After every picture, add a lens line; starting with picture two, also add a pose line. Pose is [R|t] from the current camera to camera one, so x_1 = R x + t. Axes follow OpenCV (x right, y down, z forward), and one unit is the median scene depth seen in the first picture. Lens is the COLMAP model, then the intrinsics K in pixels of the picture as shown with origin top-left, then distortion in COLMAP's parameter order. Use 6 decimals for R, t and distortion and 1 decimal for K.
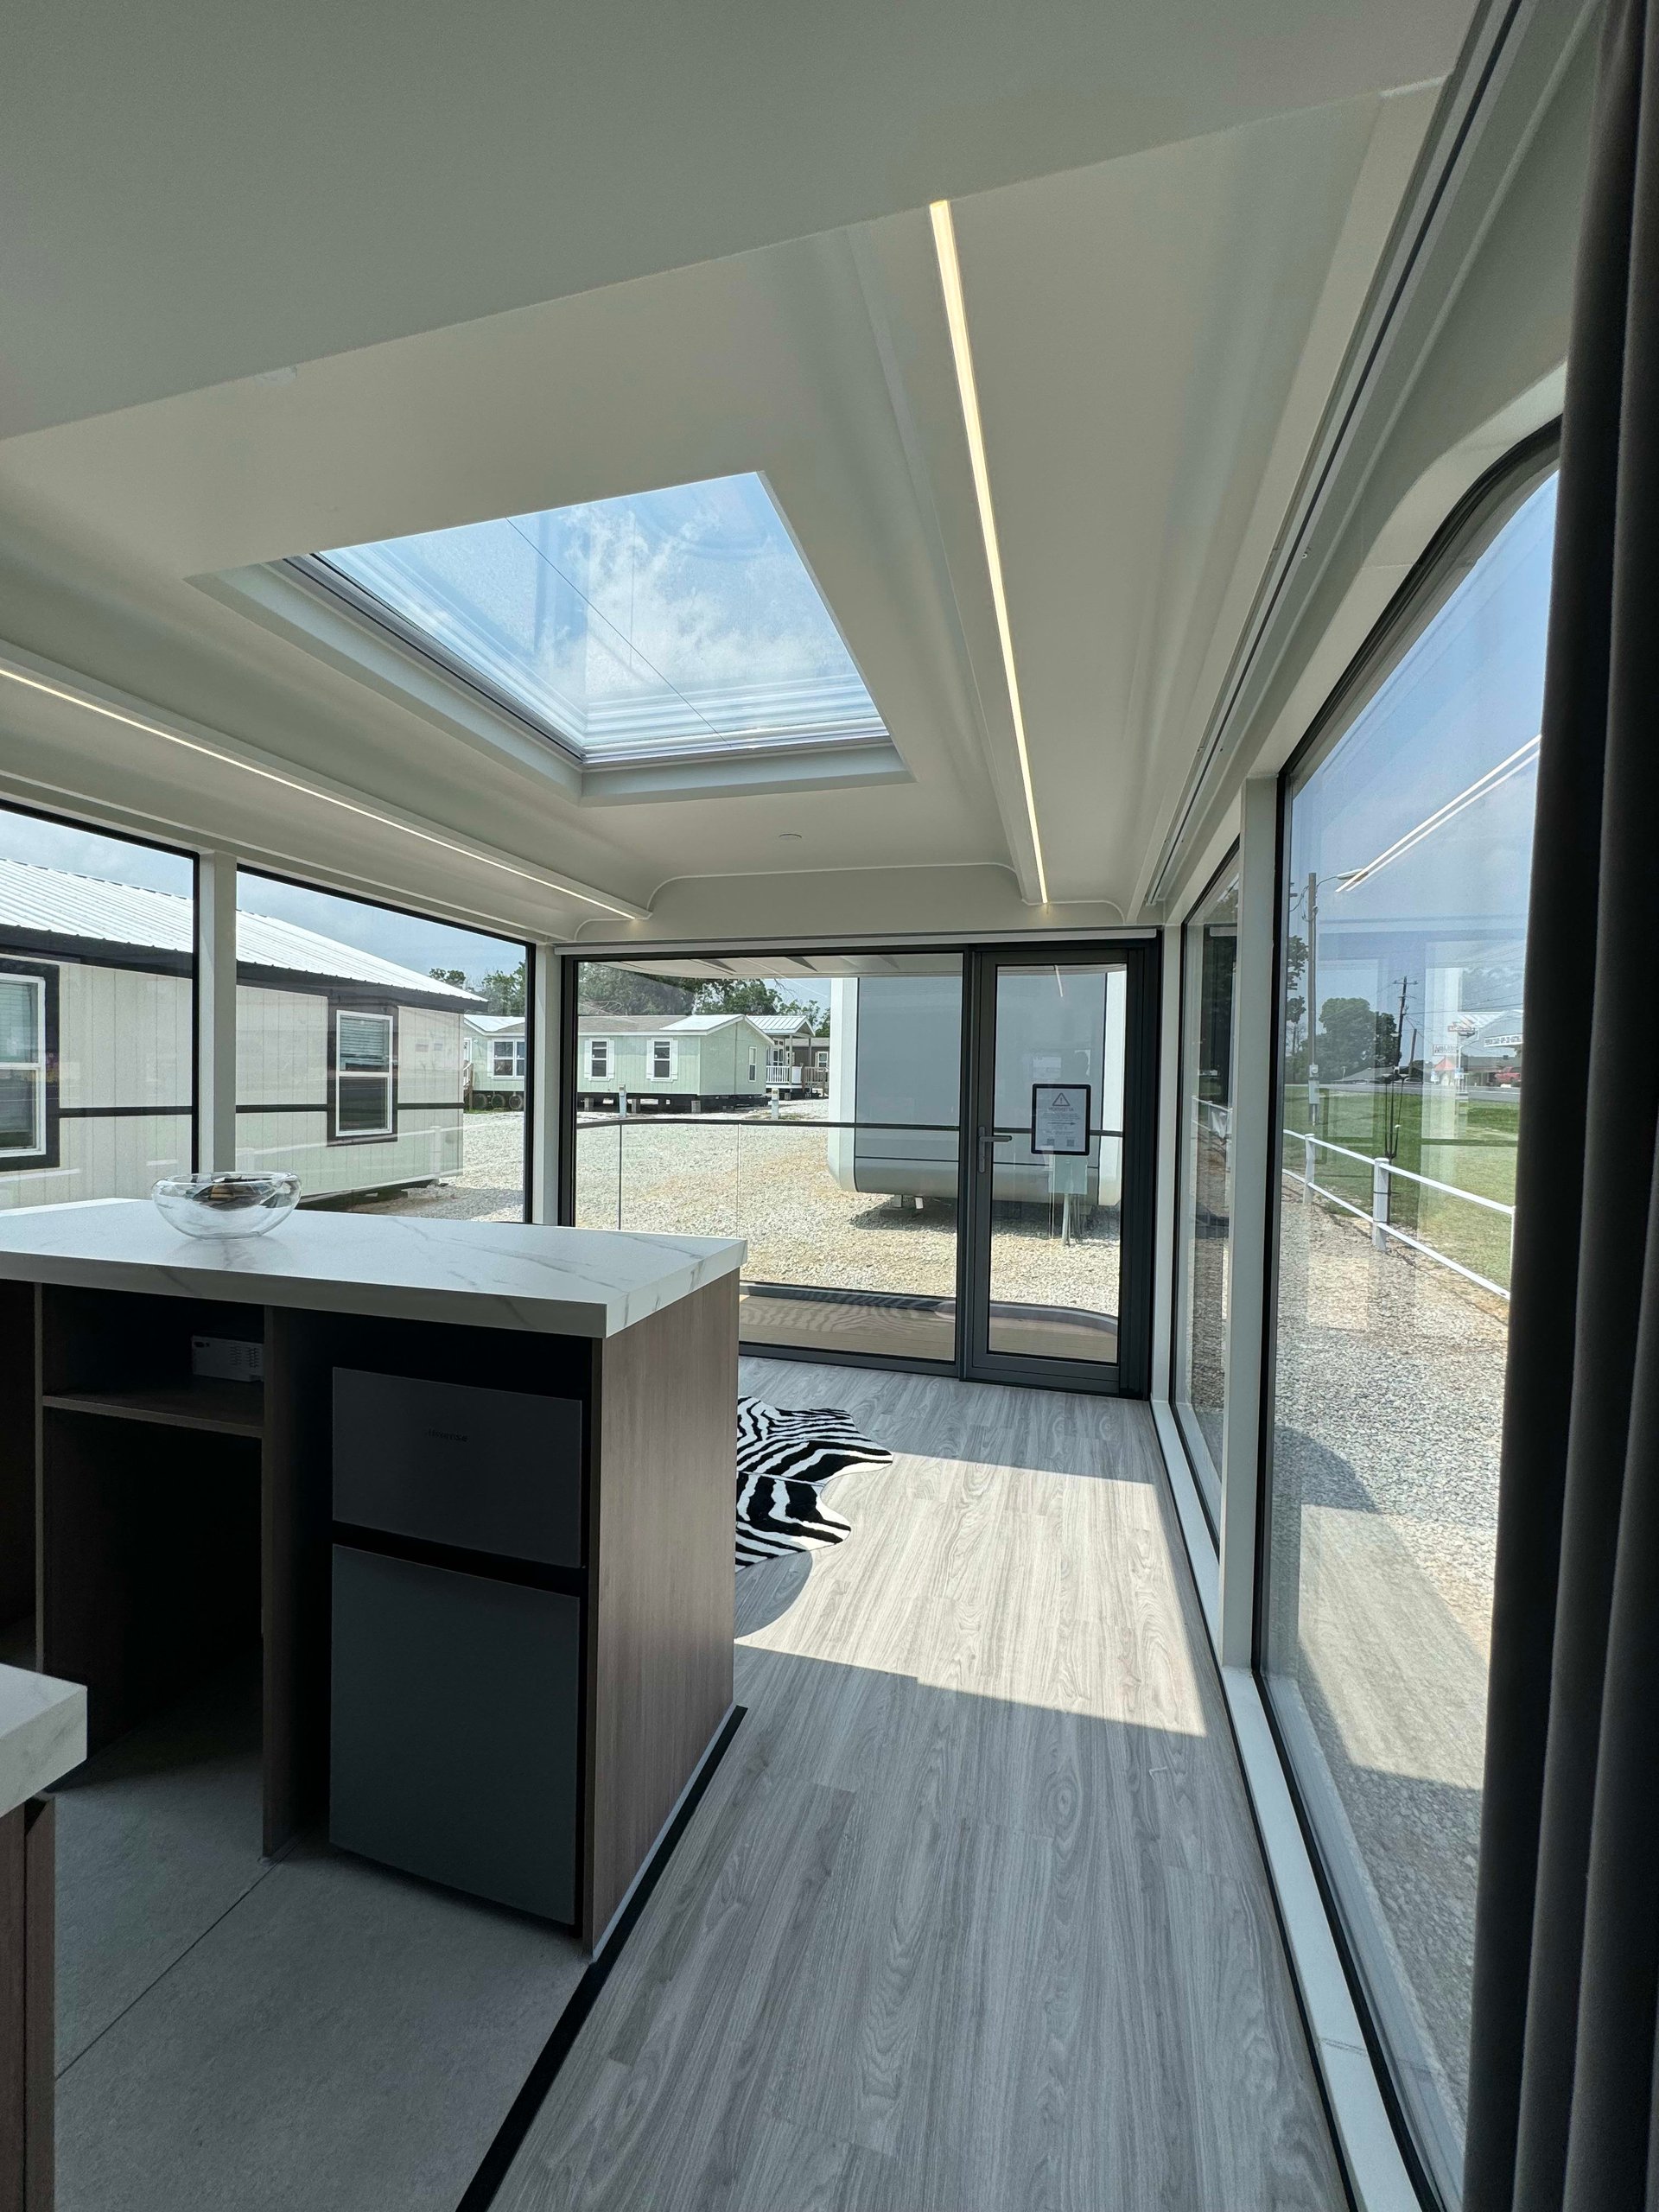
lens RADIAL K [[882.6, 0, 829.5], [0, 882.6, 1106.0], [0, 0, 1]] dist [-0.003917, 0.000733]
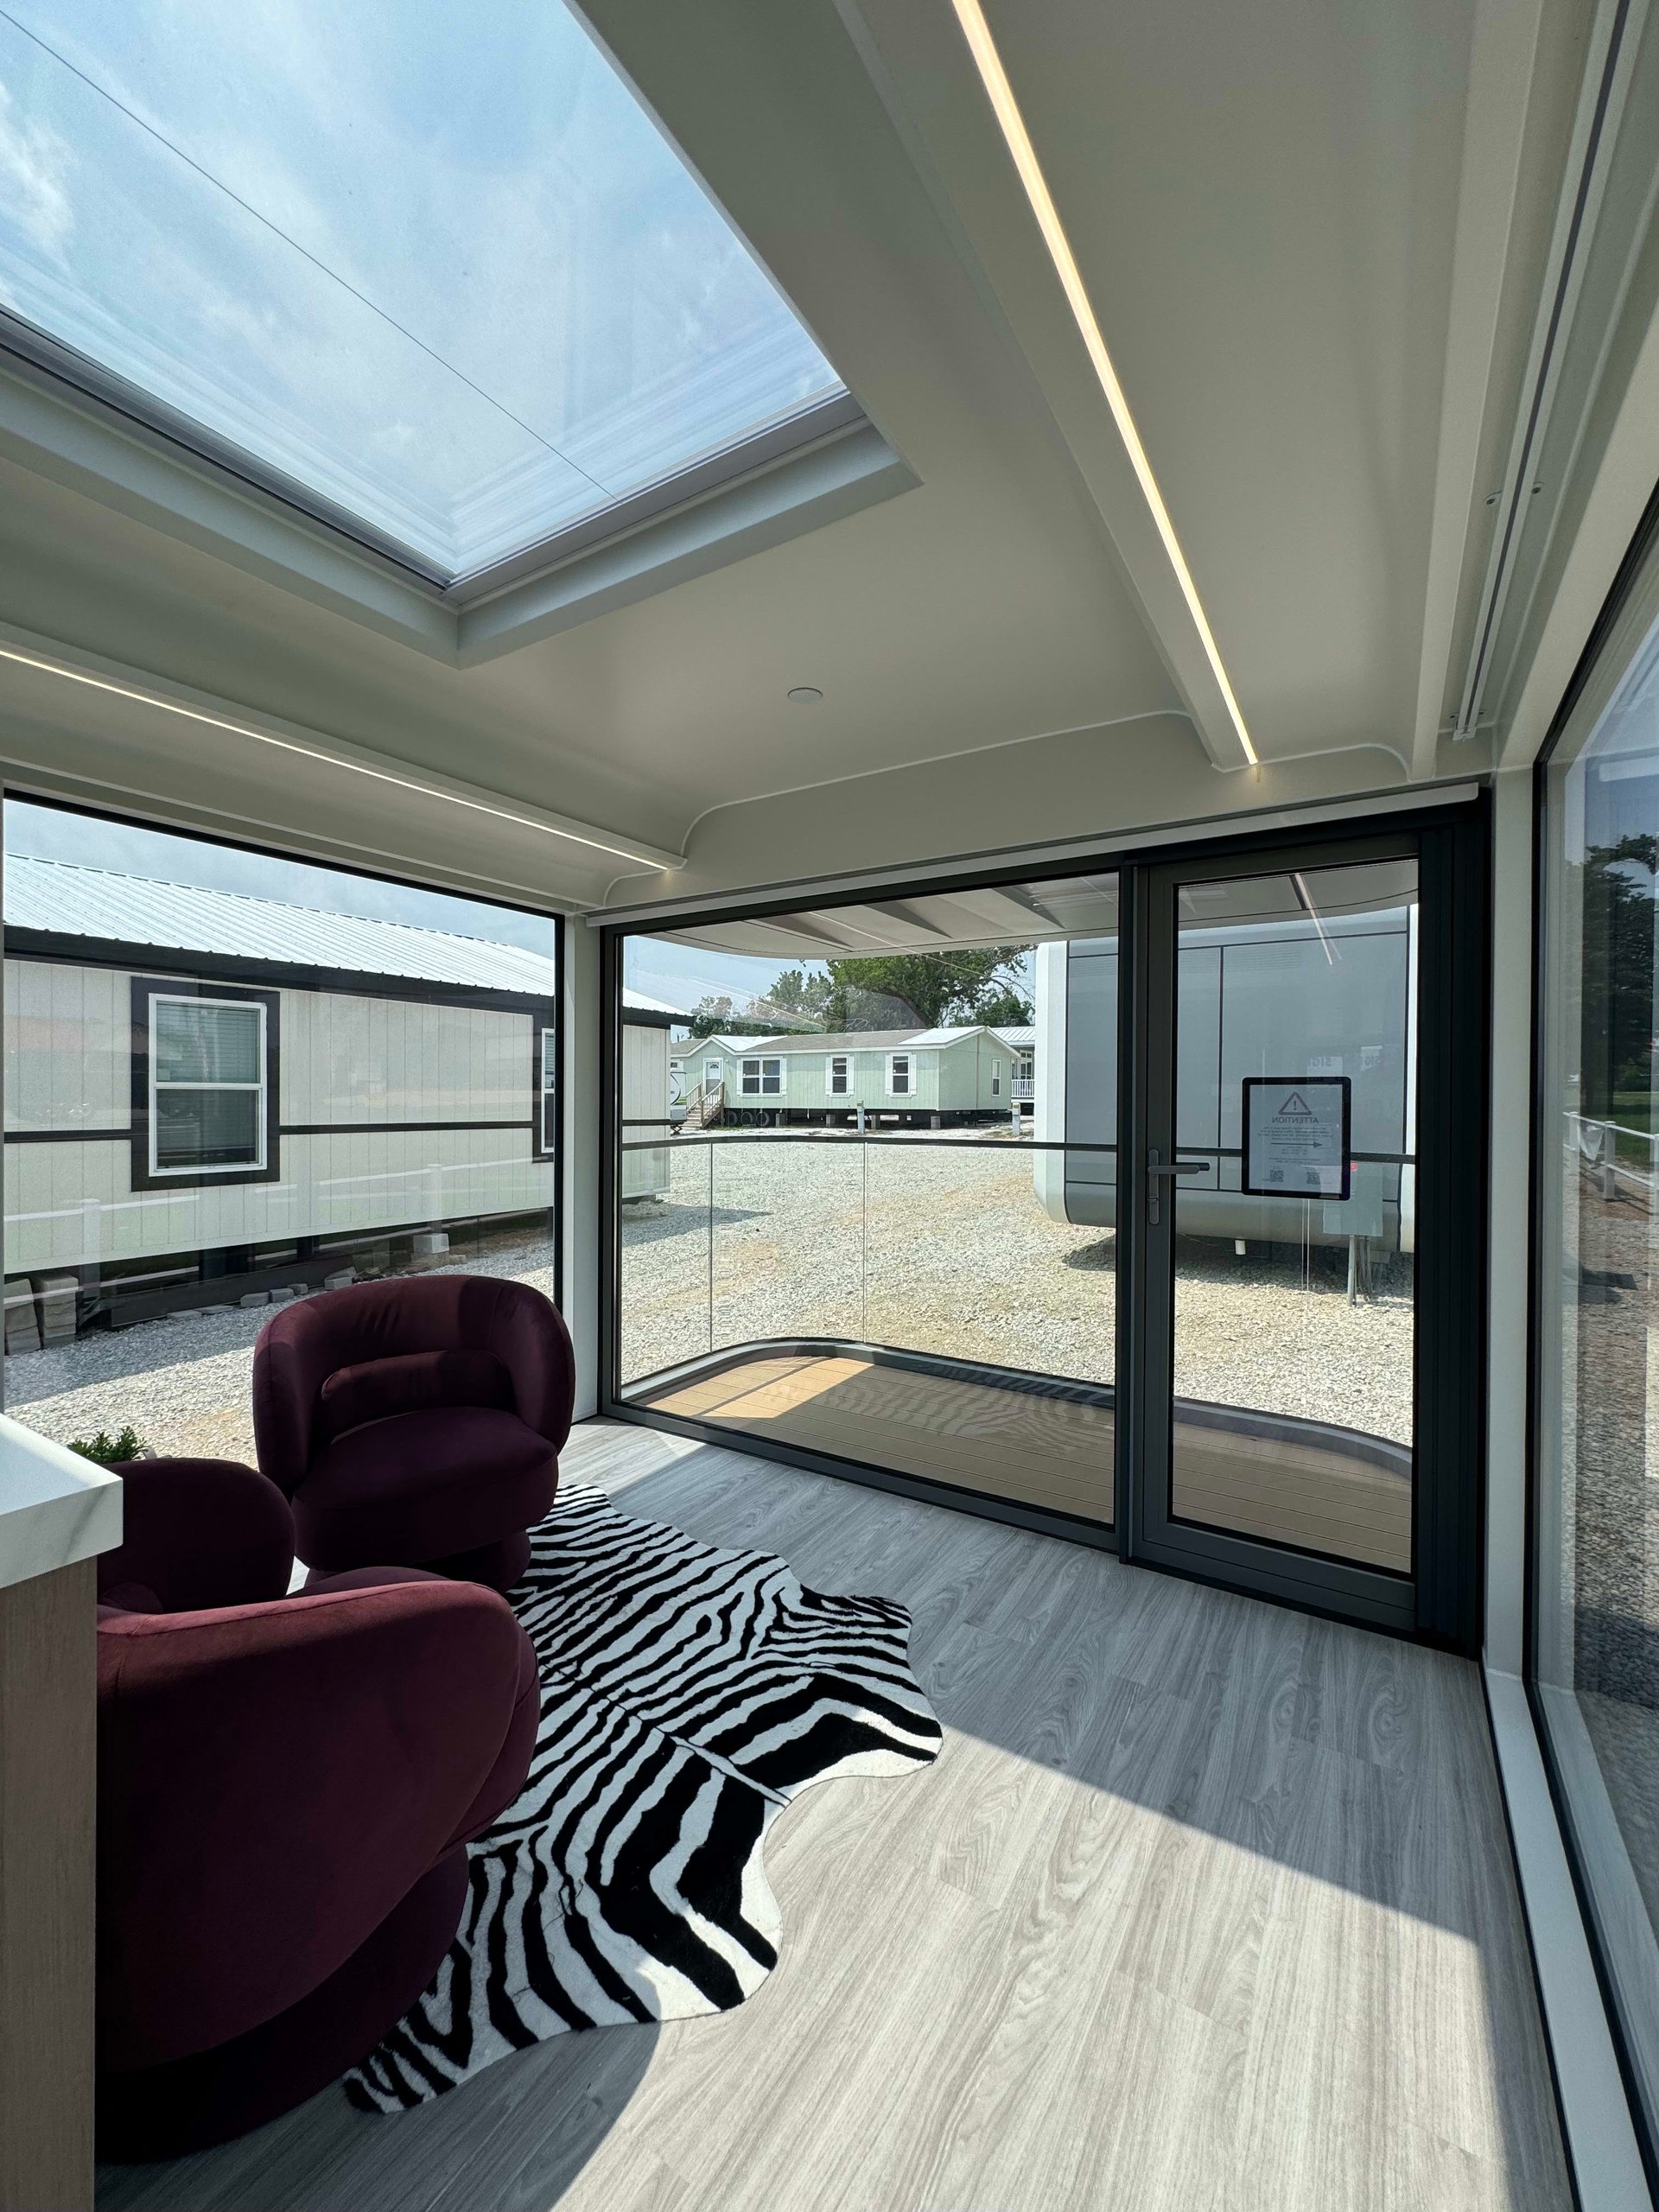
lens RADIAL K [[882.6, 0, 829.5], [0, 882.6, 1106.0], [0, 0, 1]] dist [-0.003917, 0.000733]
pose [[0.958129, -0.010145, -0.286157, 0.135891], [0.004929, 0.999808, -0.018941, 0.004202], [0.286295, 0.016737, 0.957995, 0.356259]]
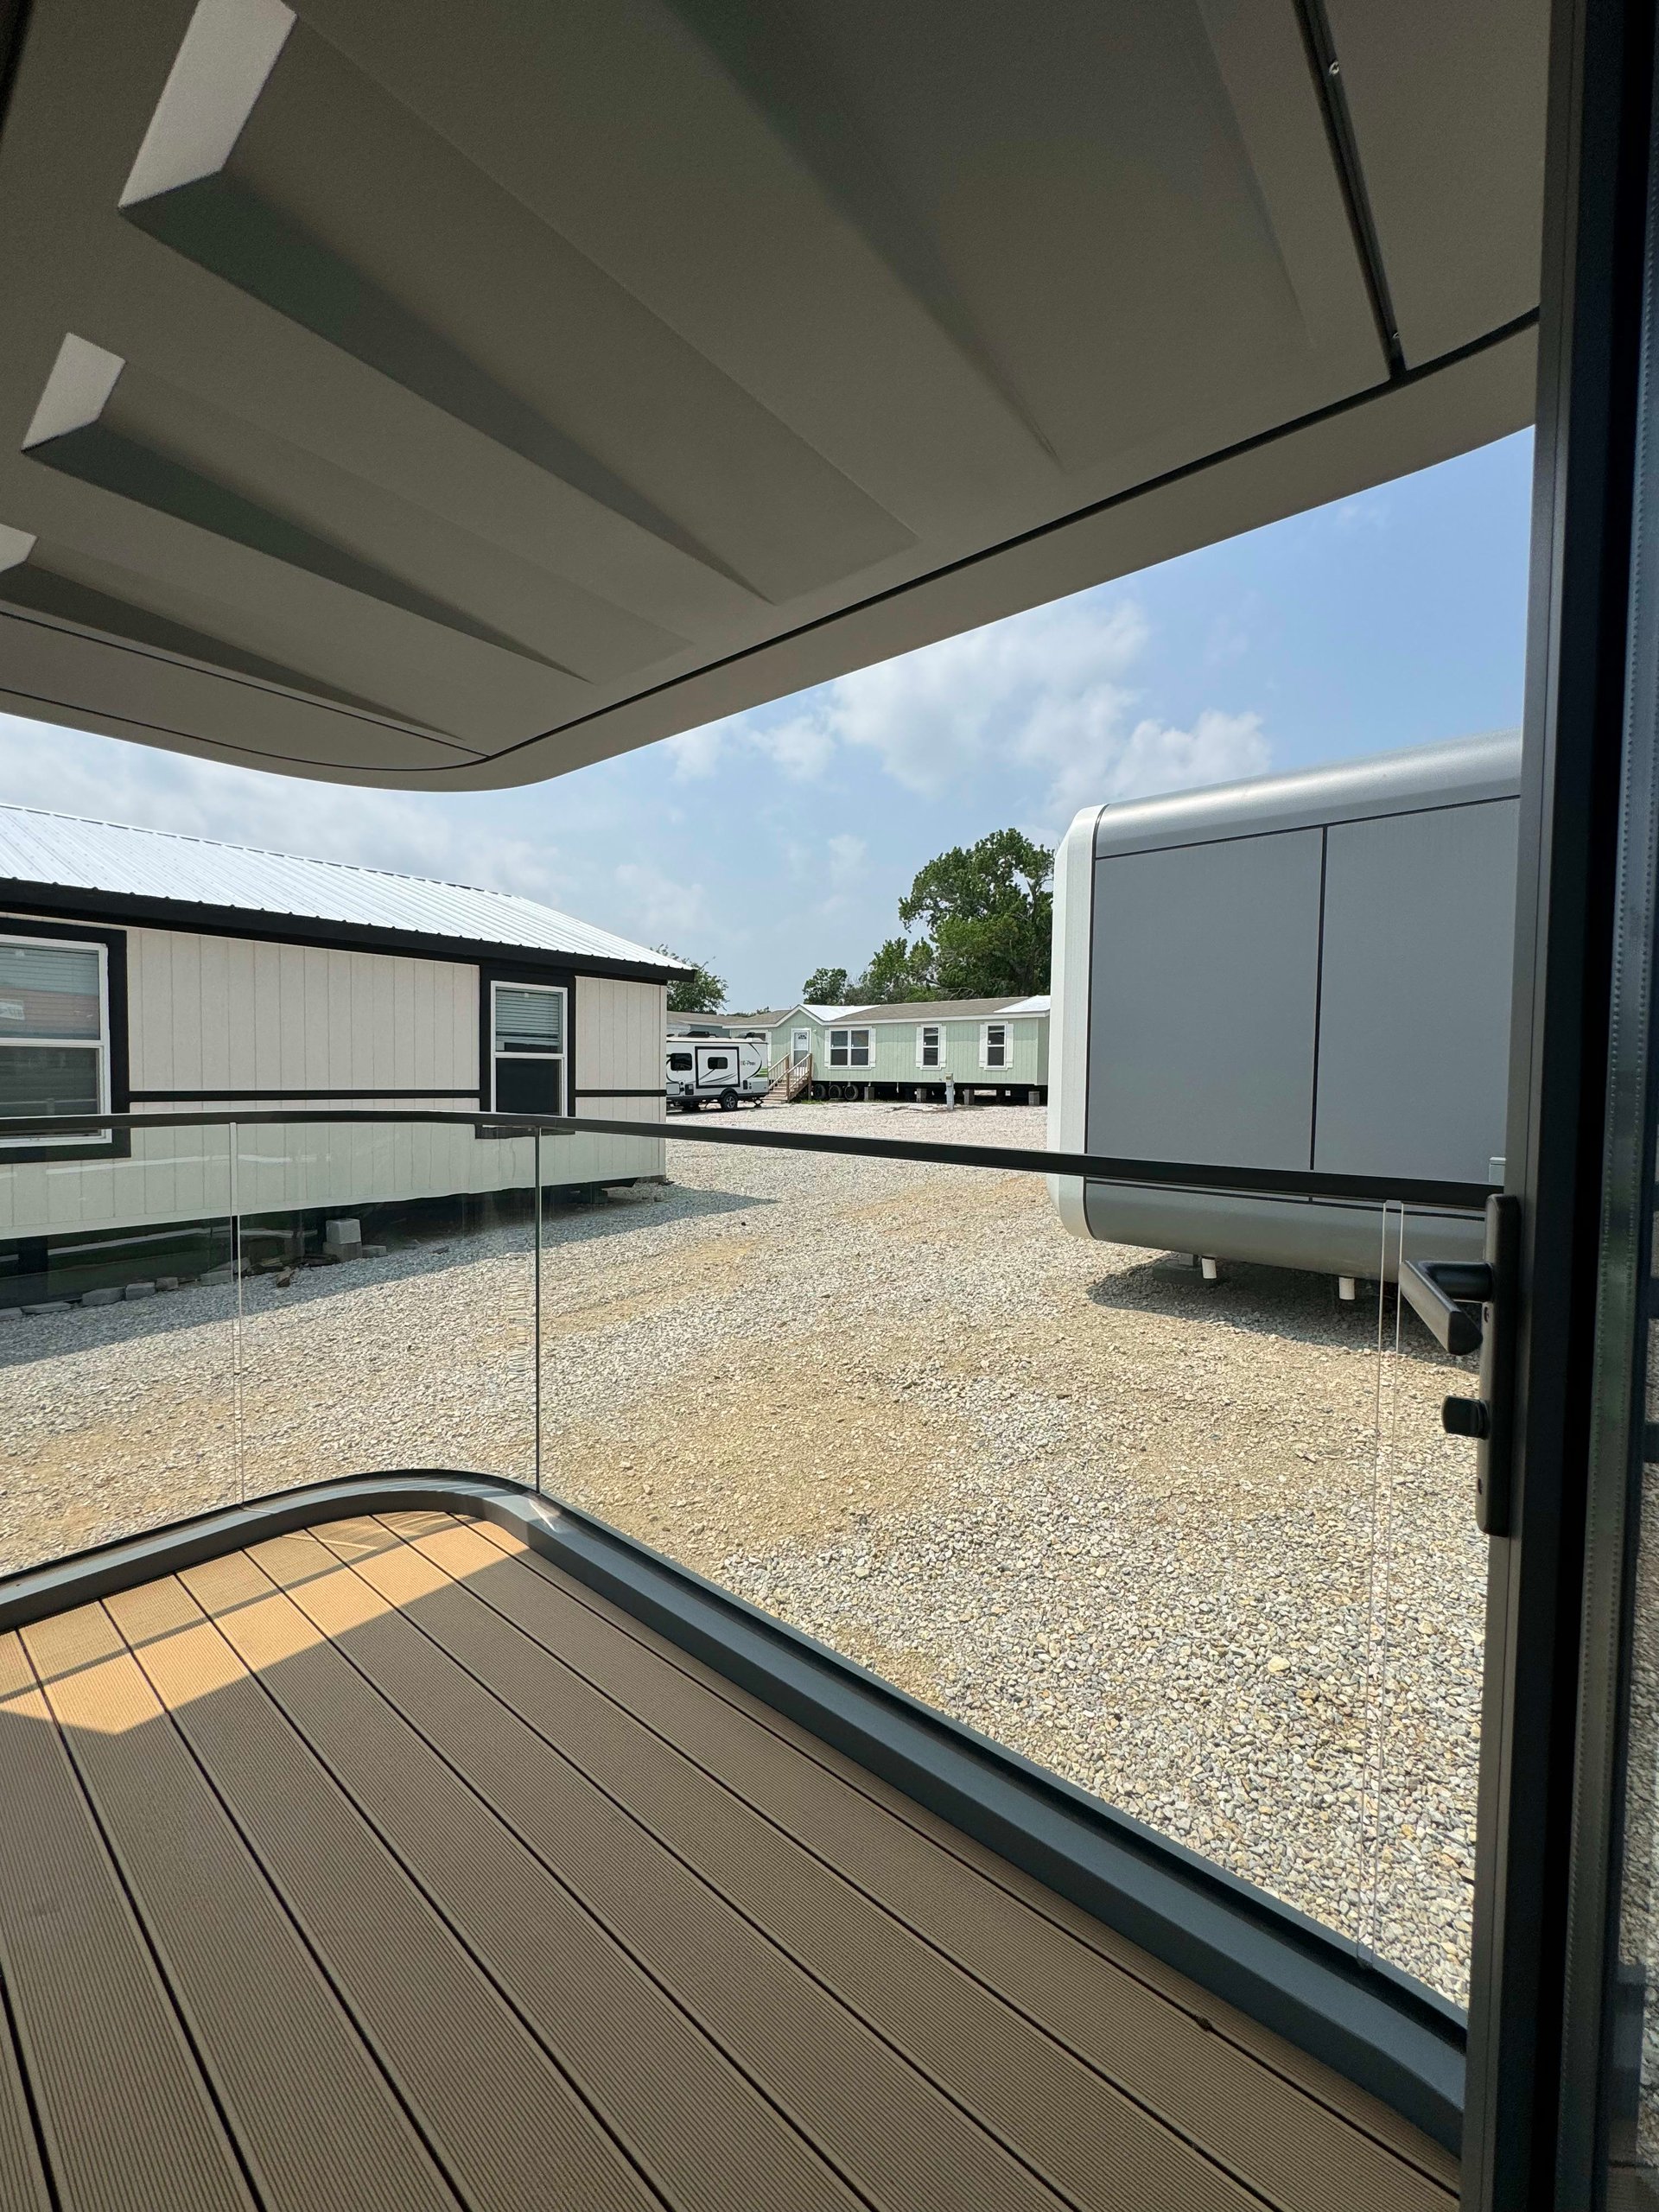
lens RADIAL K [[882.6, 0, 829.5], [0, 882.6, 1106.0], [0, 0, 1]] dist [-0.003917, 0.000733]
pose [[0.908930, 0.009462, -0.416842, 0.294112], [-0.005849, 0.999933, 0.009945, 0.009022], [0.416909, -0.006601, 0.908924, 1.010608]]
